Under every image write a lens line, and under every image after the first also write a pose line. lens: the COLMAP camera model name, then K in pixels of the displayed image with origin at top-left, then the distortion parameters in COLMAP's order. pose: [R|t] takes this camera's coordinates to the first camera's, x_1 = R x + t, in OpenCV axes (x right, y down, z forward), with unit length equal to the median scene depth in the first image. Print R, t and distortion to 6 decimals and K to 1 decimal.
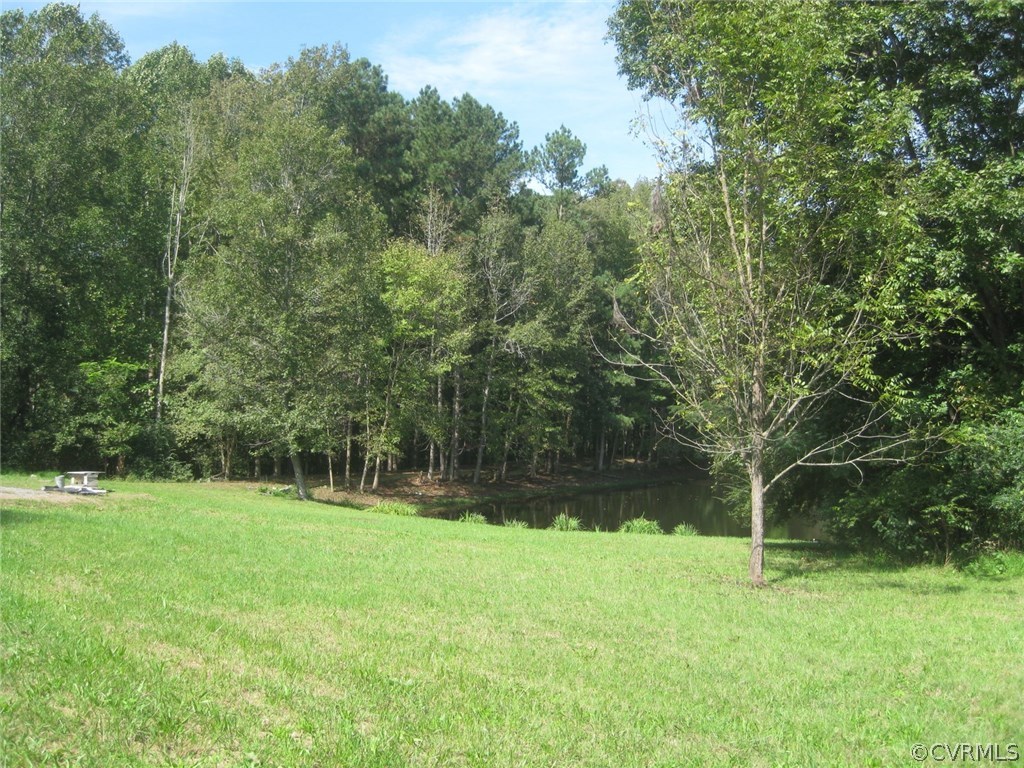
lens RADIAL K [[1033.9, 0, 512.0], [0, 1033.9, 384.0], [0, 0, 1]] dist [-0.181810, 0.062127]
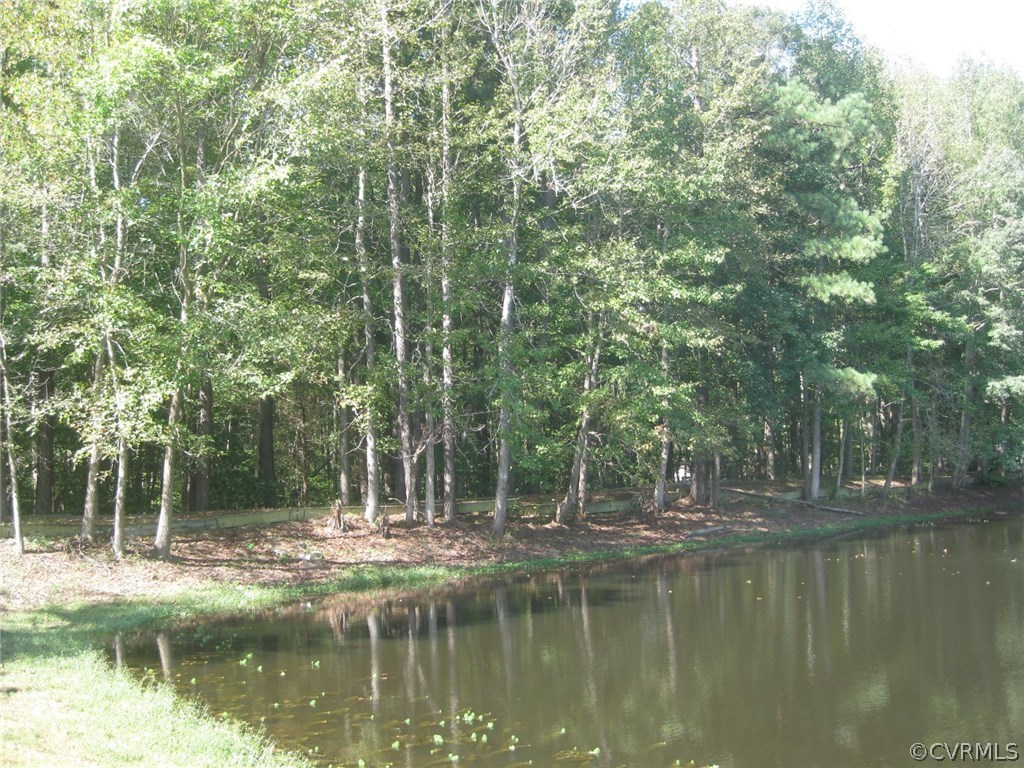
lens RADIAL K [[1033.9, 0, 512.0], [0, 1033.9, 384.0], [0, 0, 1]] dist [-0.181810, 0.062127]
pose [[0.971906, -0.053922, -0.229109, 0.070184], [0.041294, 0.997370, -0.059566, 0.061665], [0.231718, 0.048432, 0.971577, 0.589003]]
